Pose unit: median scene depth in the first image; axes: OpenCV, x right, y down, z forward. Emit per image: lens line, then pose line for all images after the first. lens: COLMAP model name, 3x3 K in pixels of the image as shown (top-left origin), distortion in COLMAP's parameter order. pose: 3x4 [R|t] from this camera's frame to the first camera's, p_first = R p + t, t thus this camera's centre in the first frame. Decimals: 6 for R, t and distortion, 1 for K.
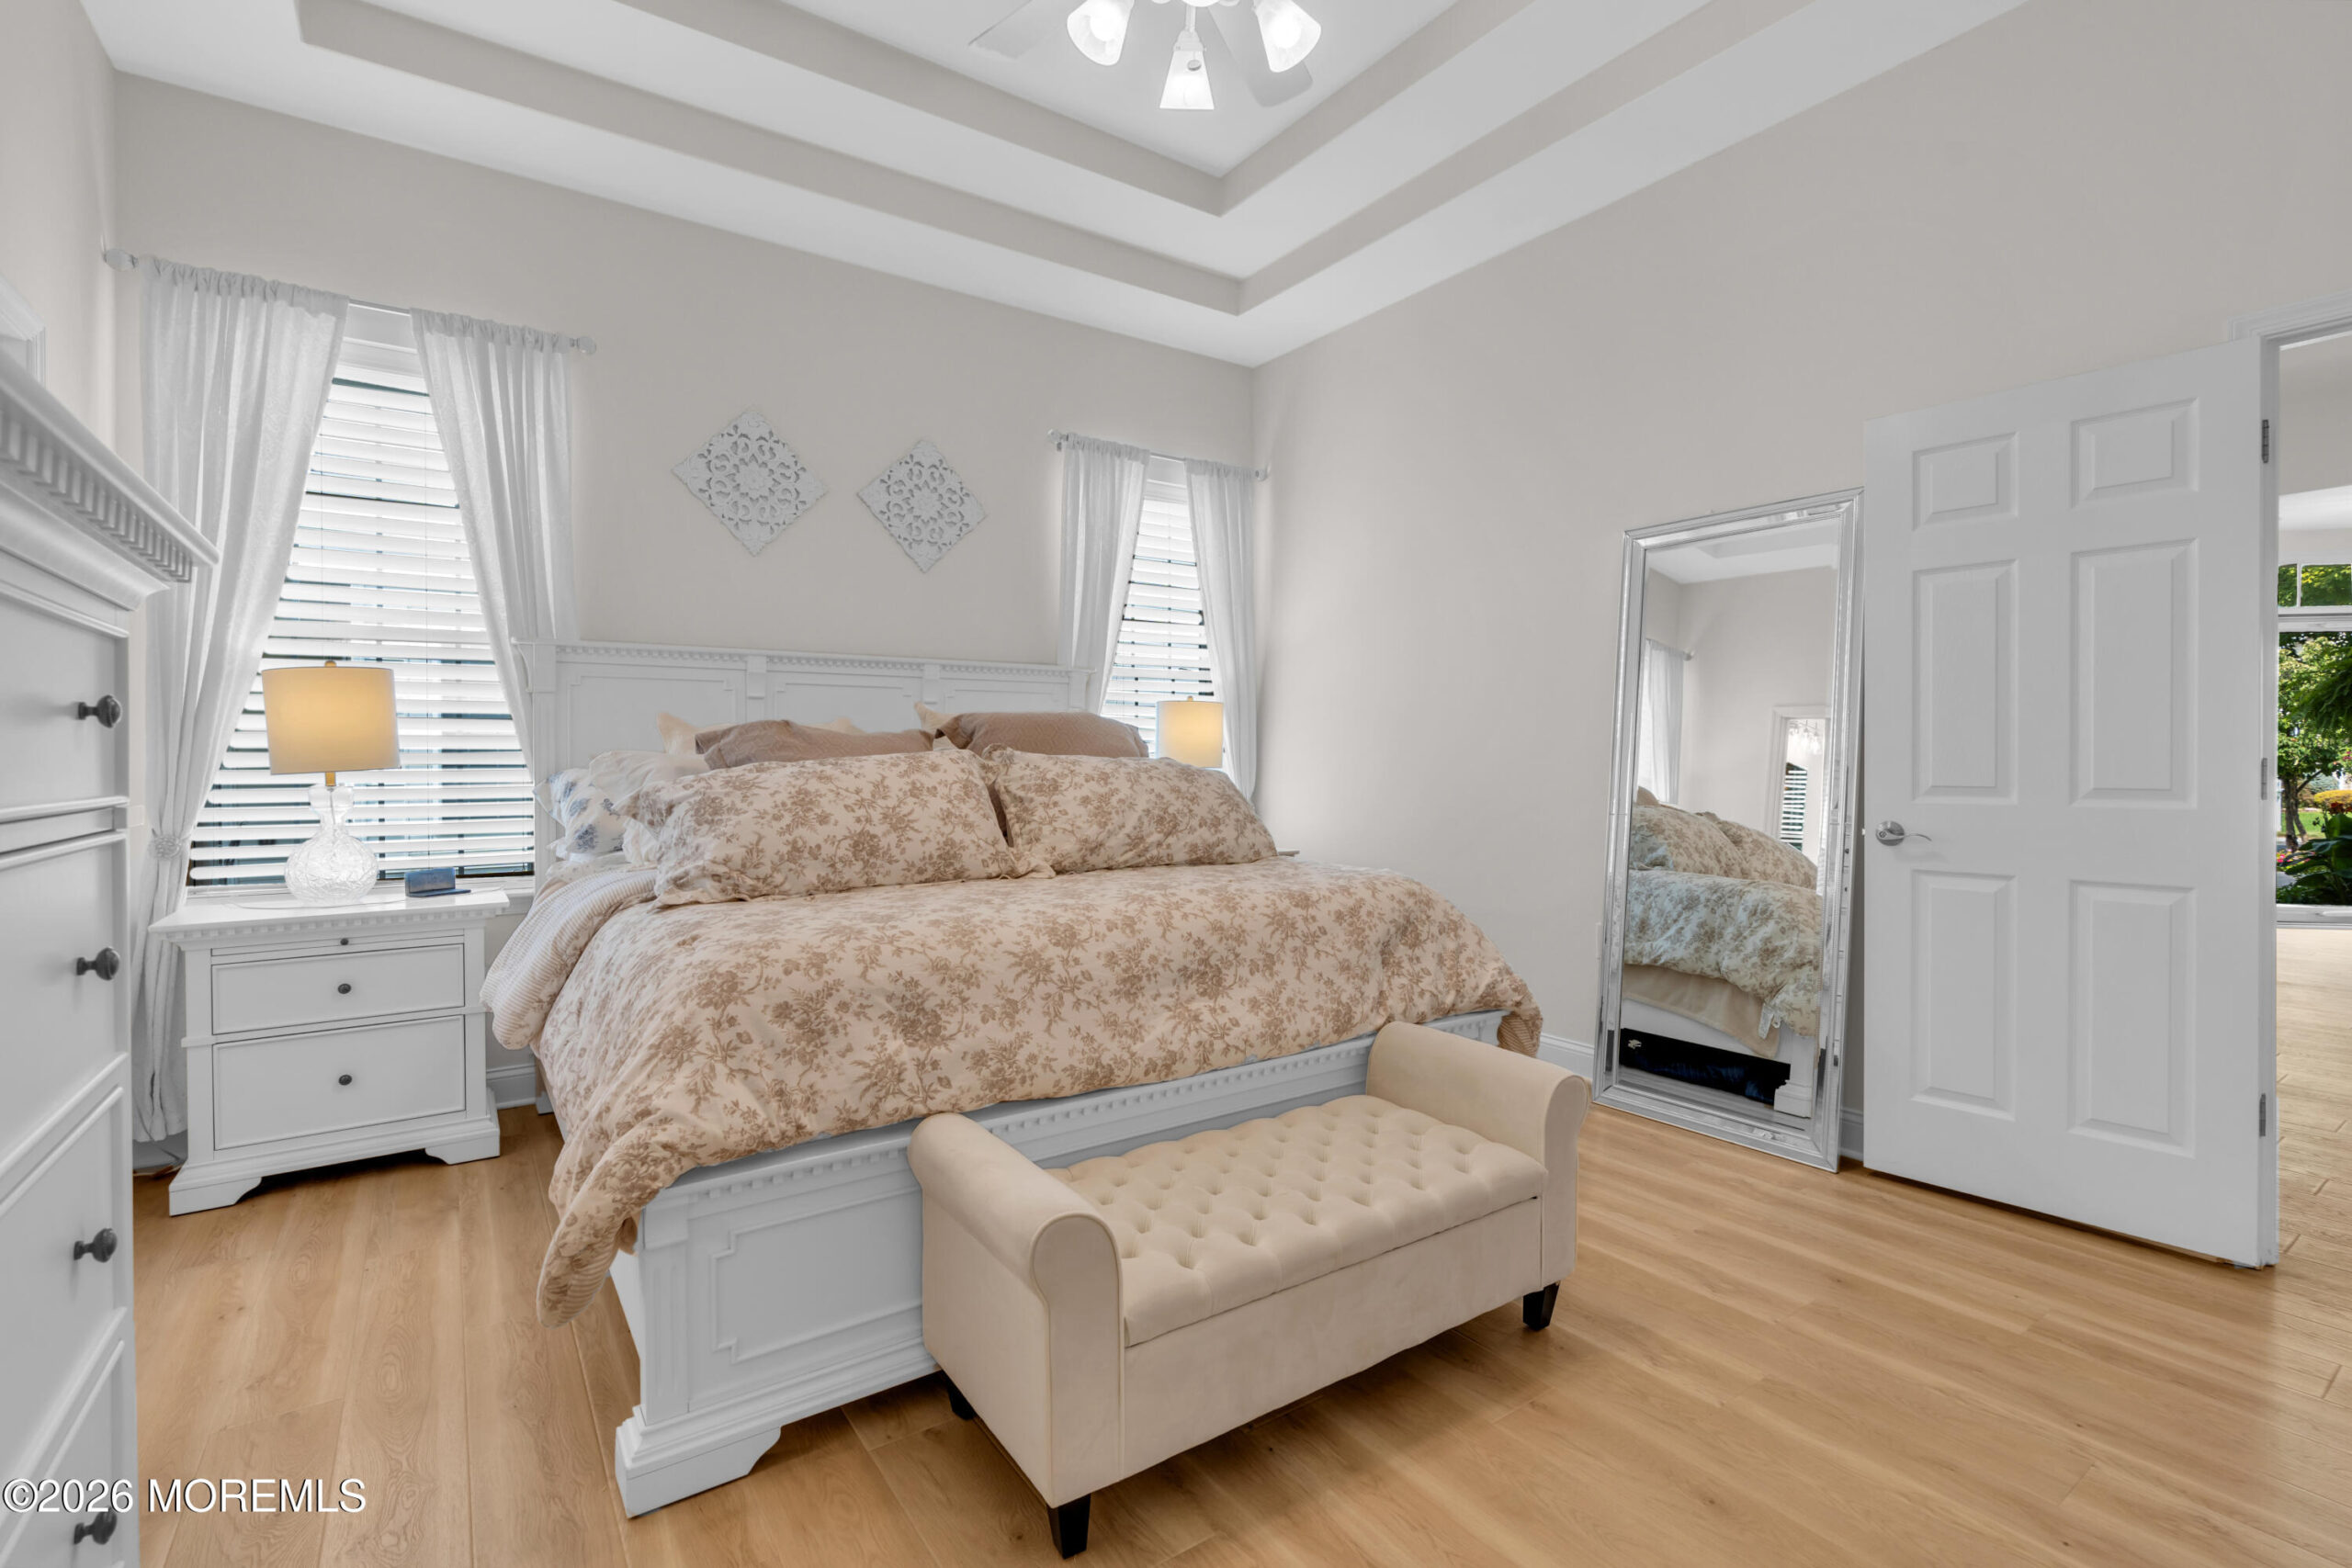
lens RADIAL K [[1086.8, 0, 1169.2], [0, 1086.8, 752.5], [0, 0, 1]] dist [-0.009897, 0.000696]
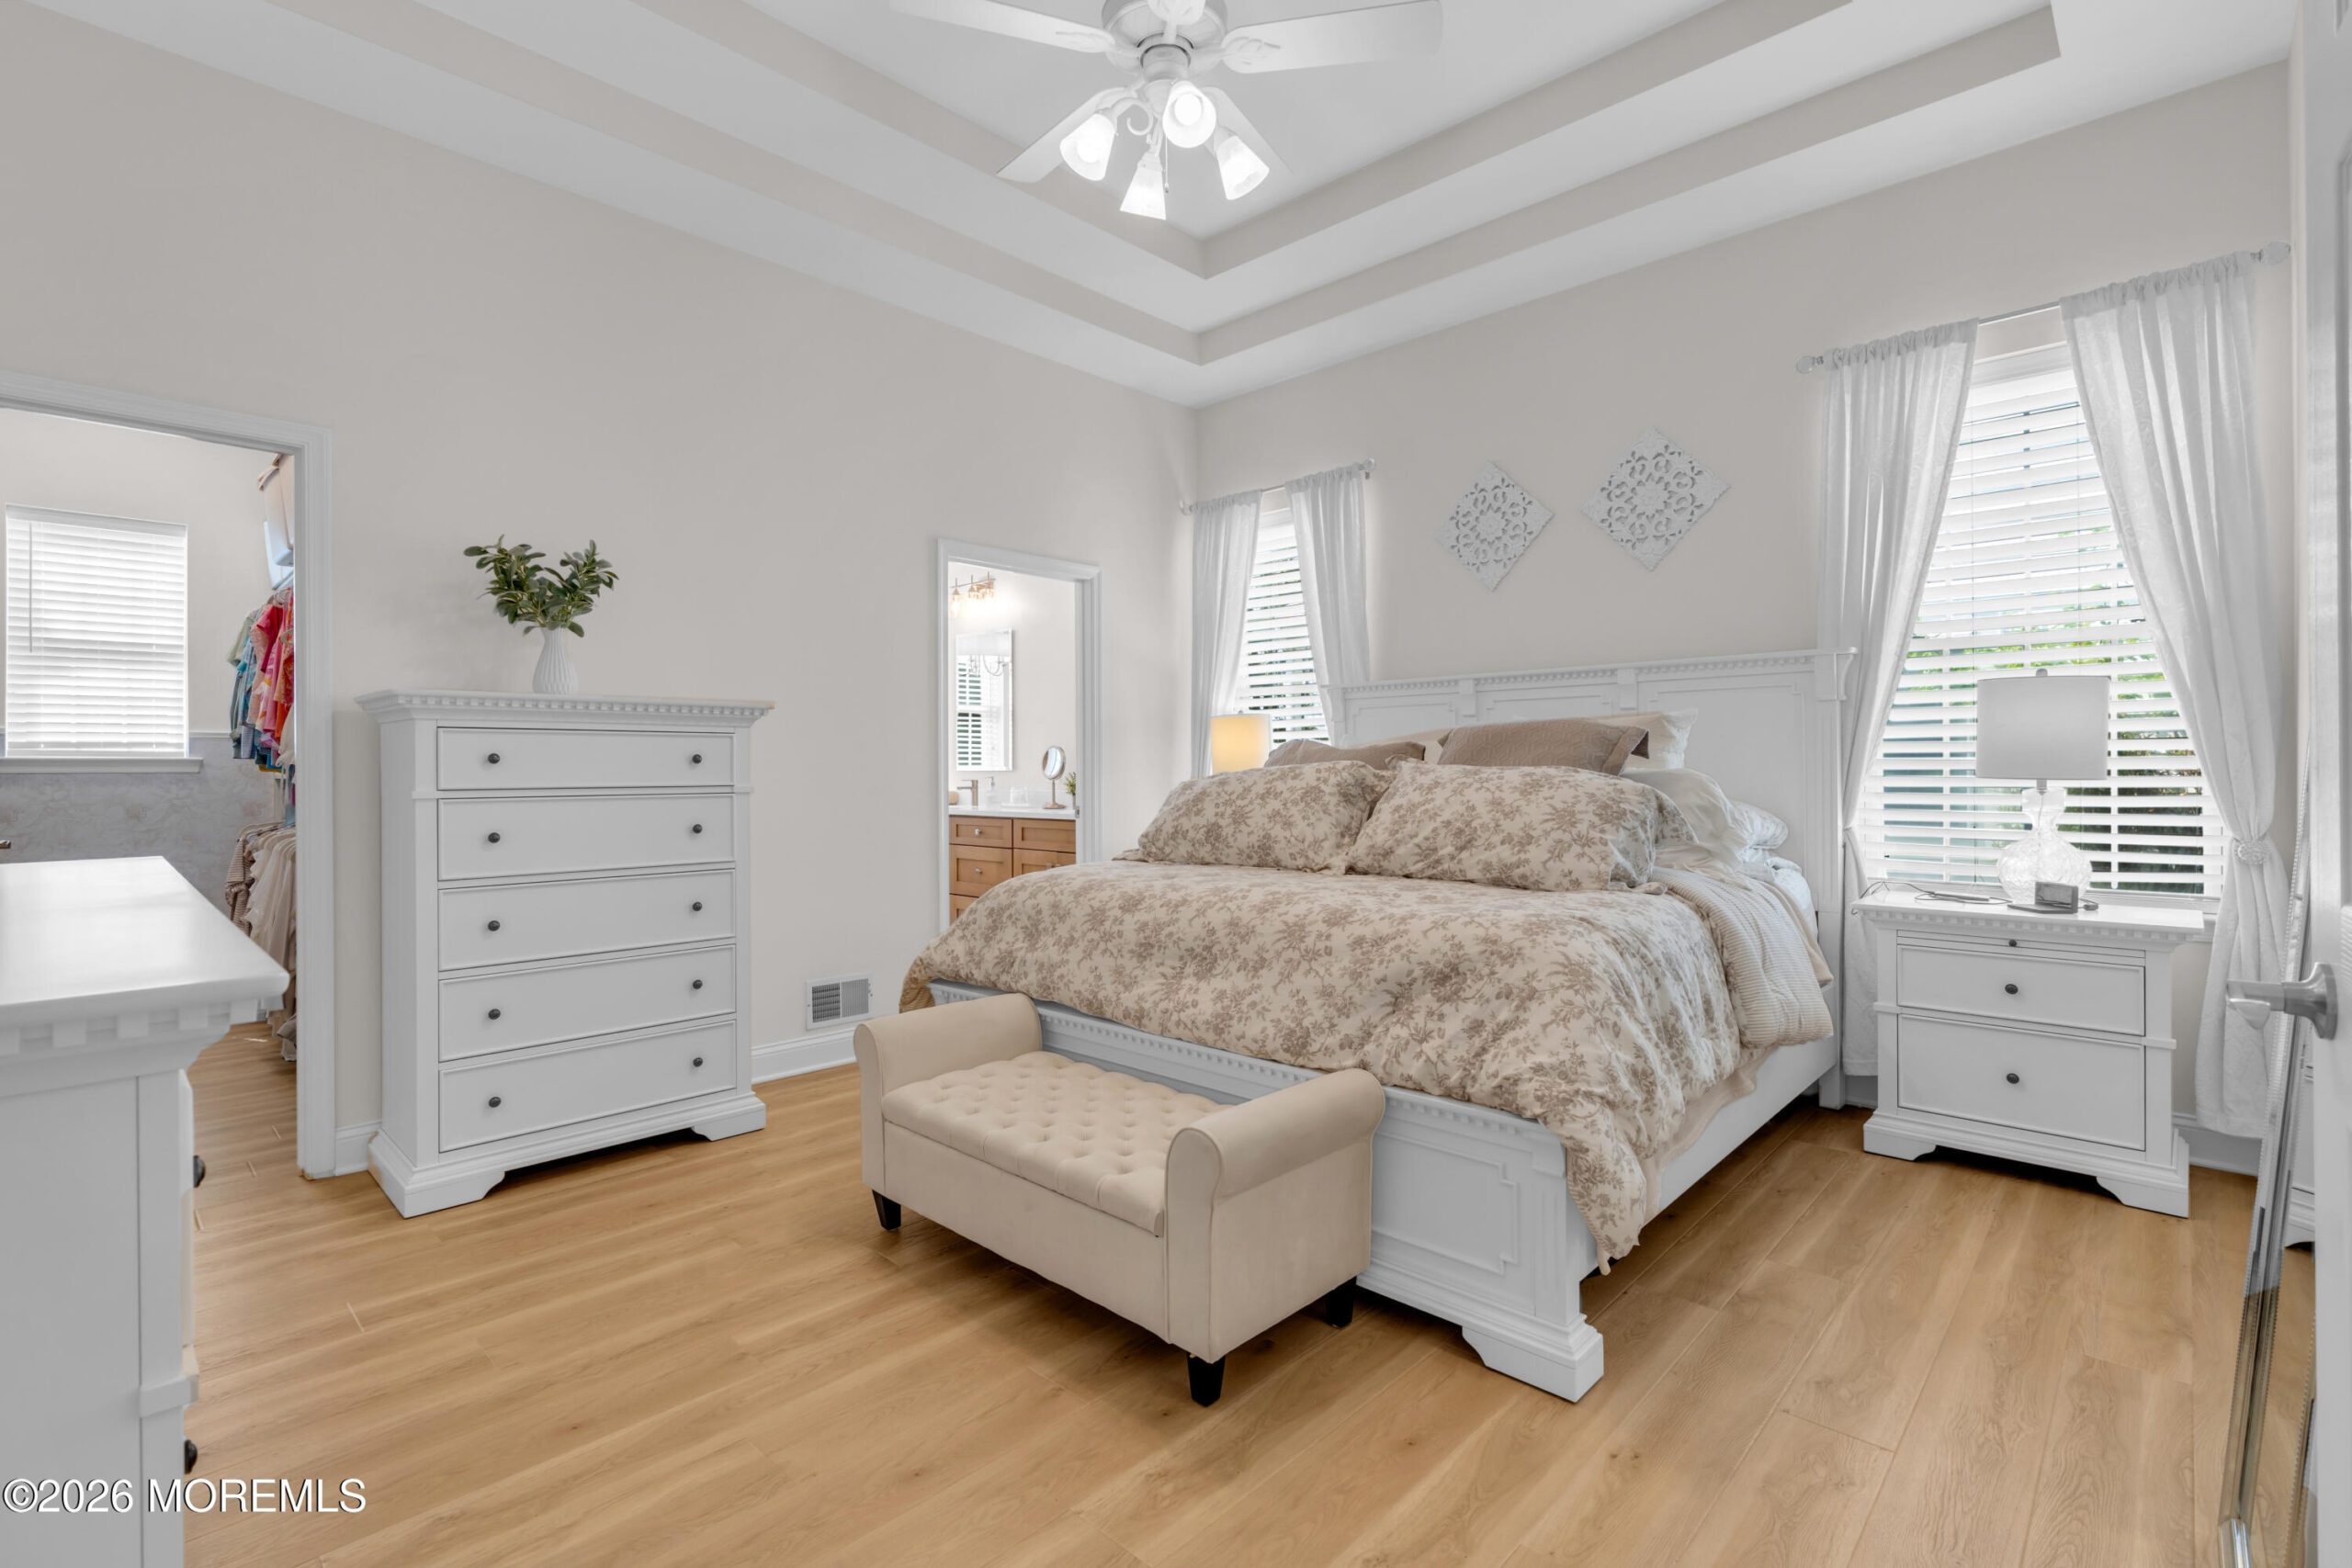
lens RADIAL K [[1056.4, 0, 1171.4], [0, 1056.4, 776.5], [0, 0, 1]] dist [-0.004310, 0.000314]
pose [[0.197911, 0.006959, -0.980195, 0.864107], [0.011774, 0.999886, 0.009477, 0.001251], [0.980149, -0.013416, 0.197807, 0.583304]]
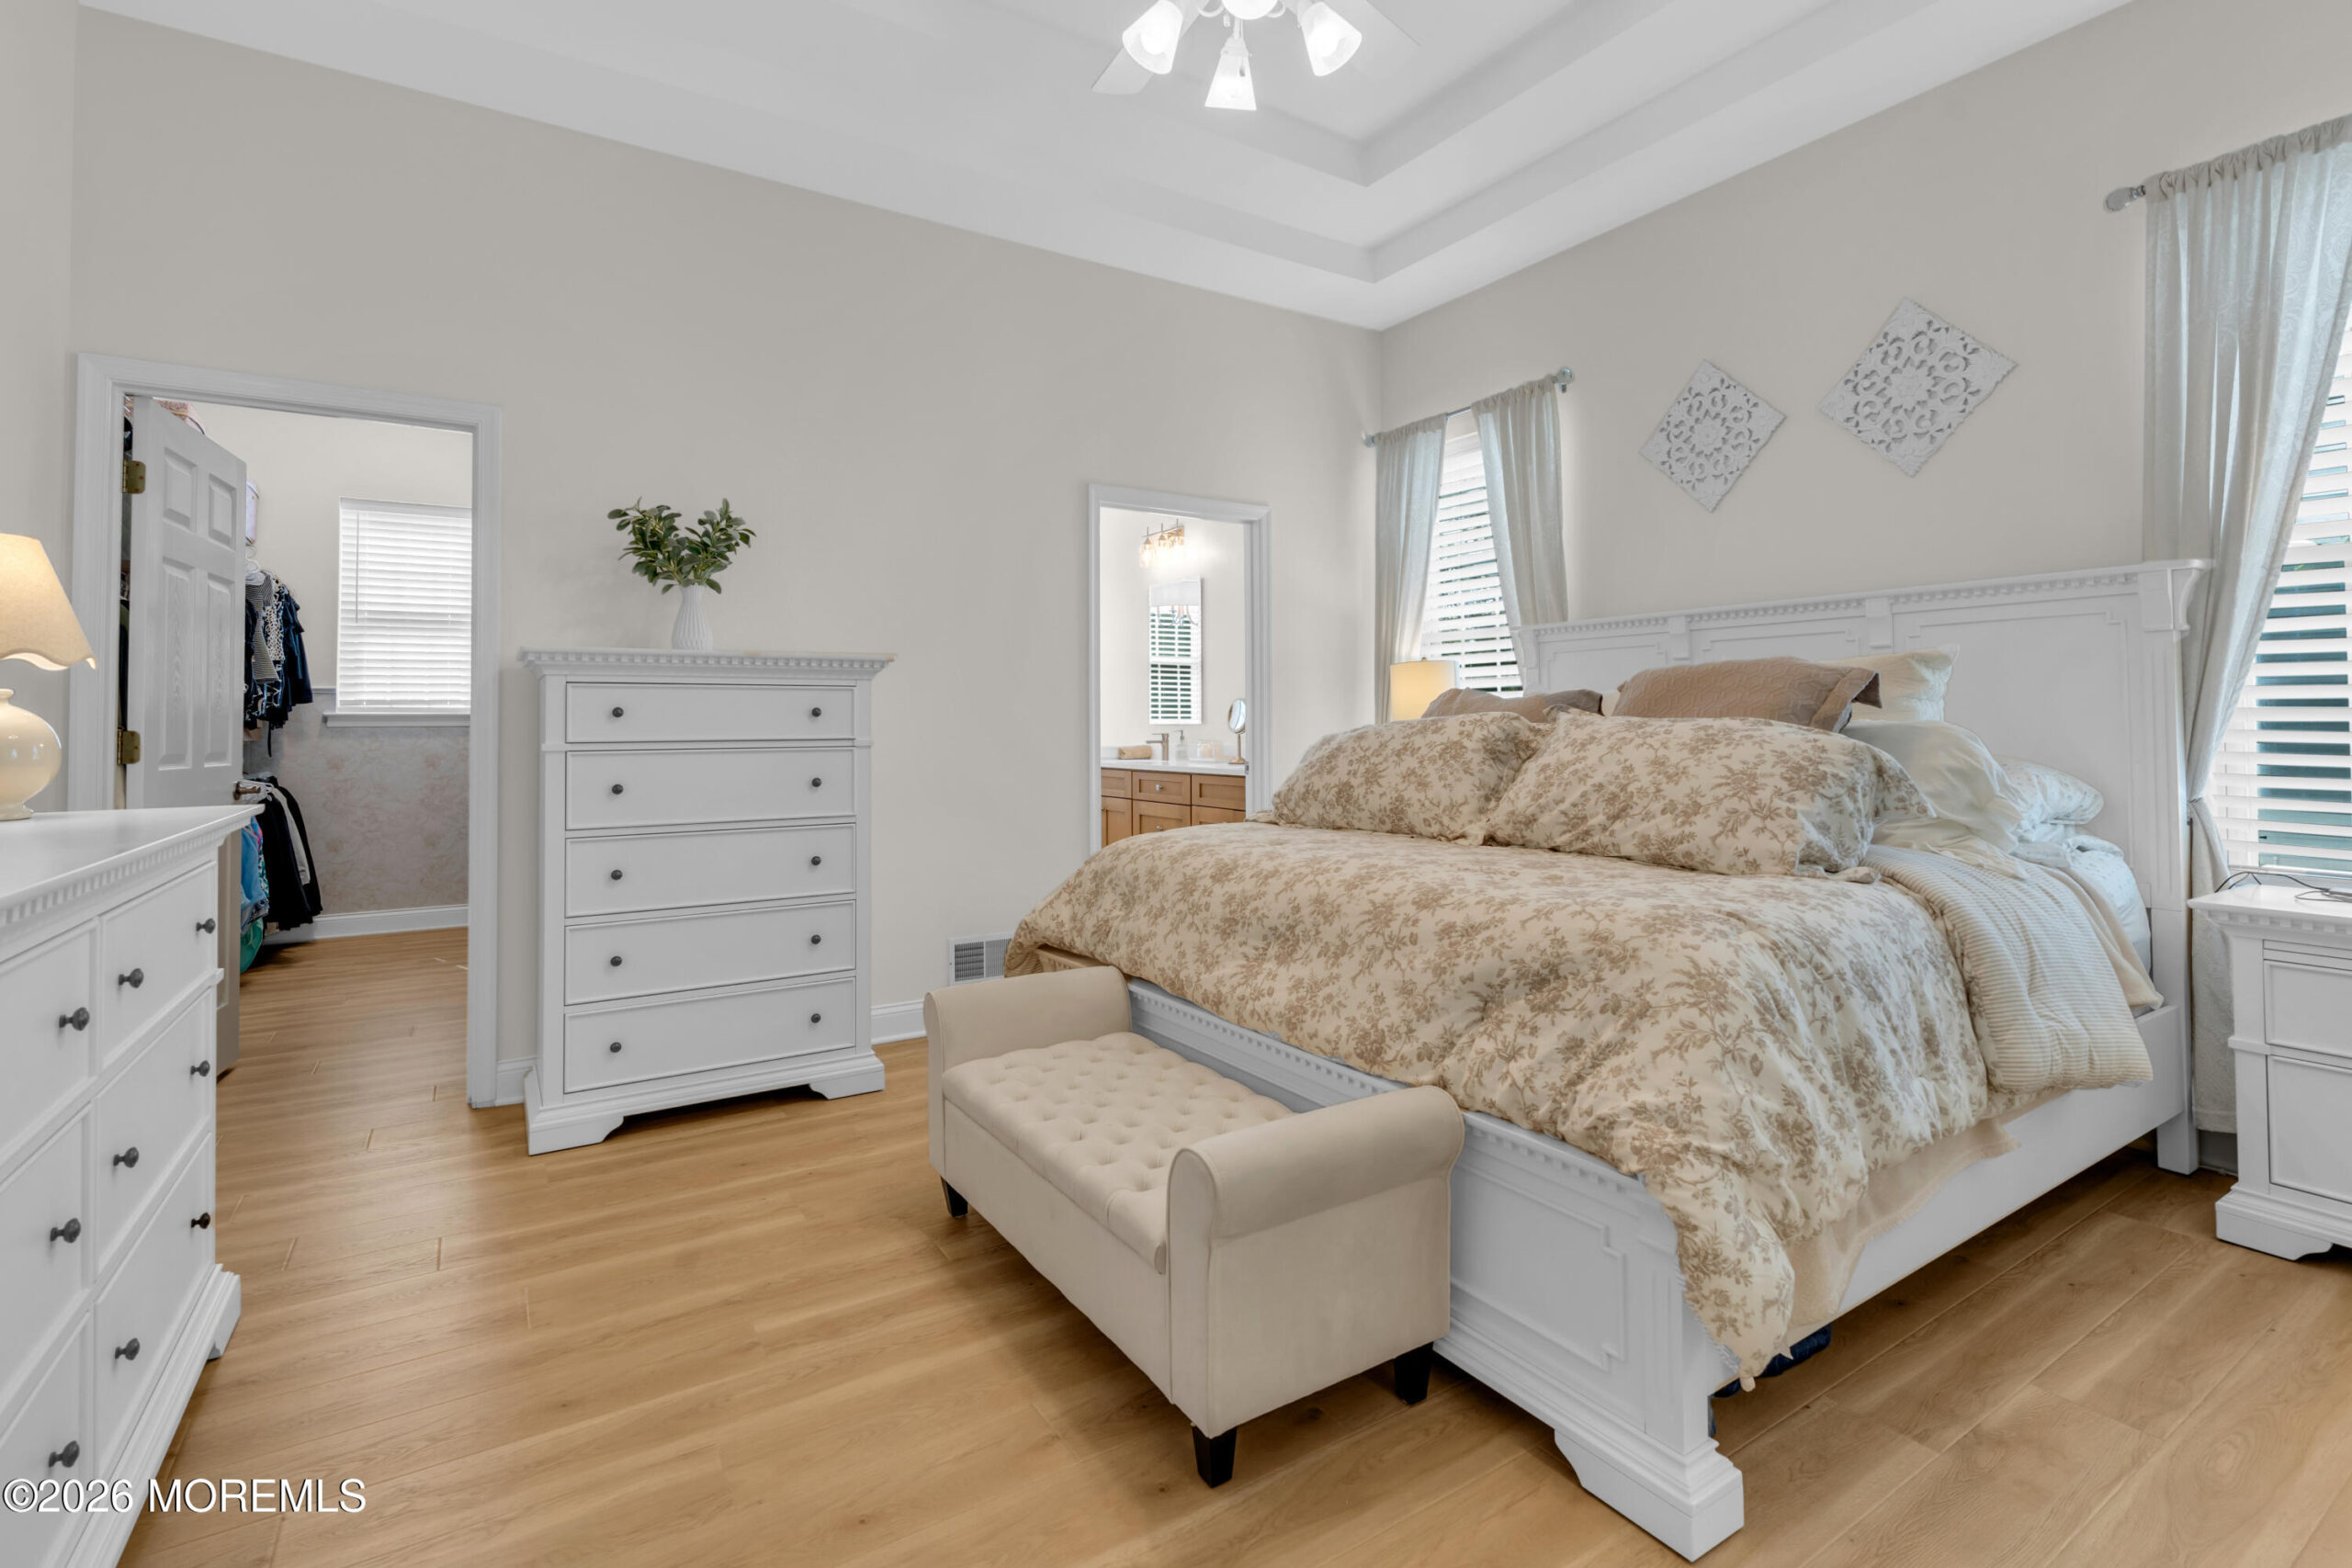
lens RADIAL K [[1074.2, 0, 1182.5], [0, 1074.2, 706.2], [0, 0, 1]] dist [-0.004814, 0.001209]
pose [[-0.032366, -0.015523, -0.999356, 0.791730], [0.012959, 0.999789, -0.015949, 0.003907], [0.999392, -0.013467, -0.032158, 0.730848]]
